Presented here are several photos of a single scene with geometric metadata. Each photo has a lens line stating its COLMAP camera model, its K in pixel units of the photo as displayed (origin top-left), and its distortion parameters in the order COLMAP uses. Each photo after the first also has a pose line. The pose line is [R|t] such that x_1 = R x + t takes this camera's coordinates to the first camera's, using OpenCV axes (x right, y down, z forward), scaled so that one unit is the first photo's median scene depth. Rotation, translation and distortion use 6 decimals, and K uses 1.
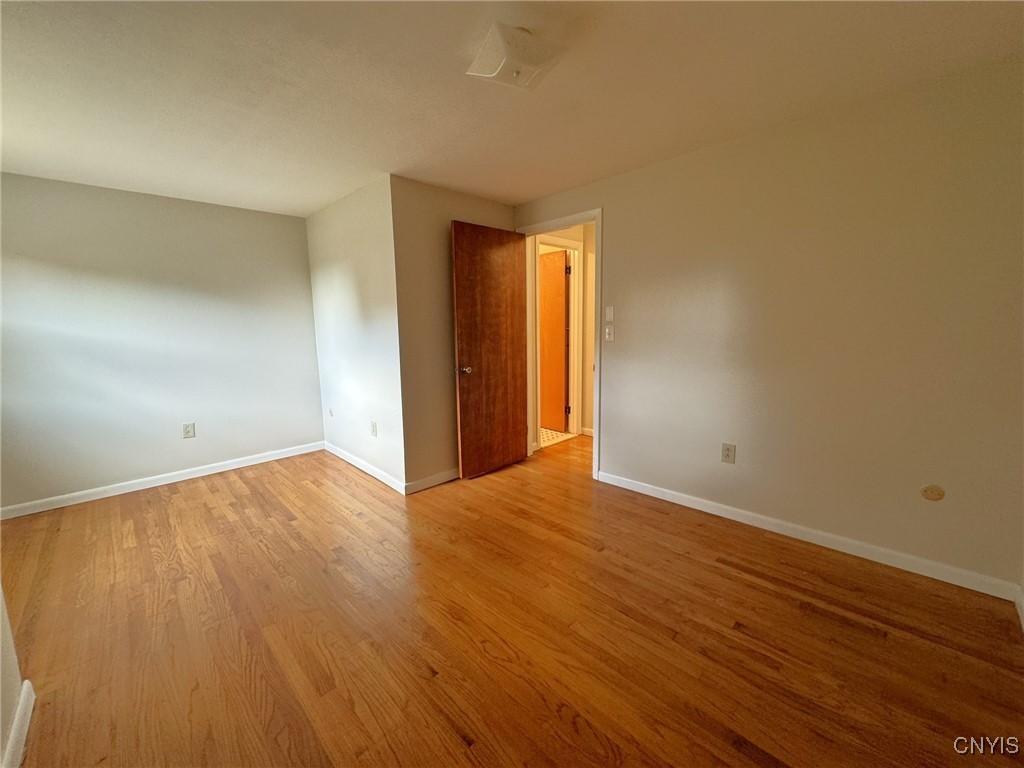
lens RADIAL K [[408.7, 0, 512.2], [0, 408.7, 382.5], [0, 0, 1]] dist [-0.000472, 0.000137]
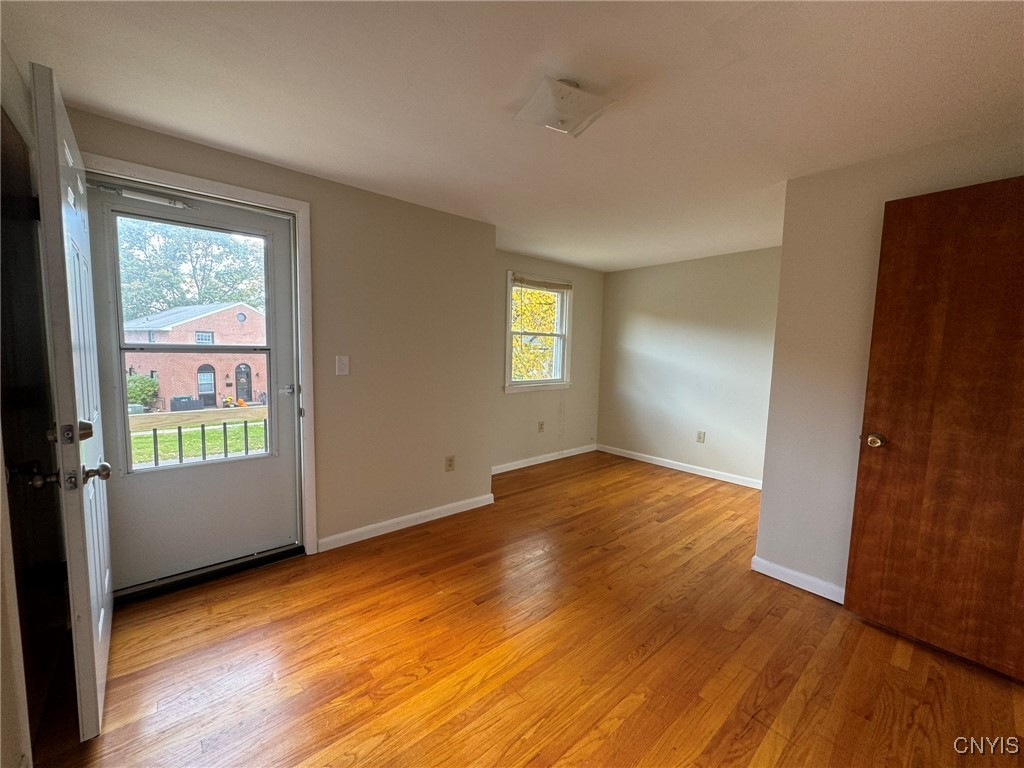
lens RADIAL K [[408.7, 0, 512.1], [0, 408.7, 383.9], [0, 0, 1]] dist [-0.000472, 0.000137]
pose [[-0.060290, 0.103279, -0.992824, 0.524392], [-0.163123, 0.980242, 0.111876, -0.096383], [0.984762, 0.168697, -0.042251, 0.489939]]
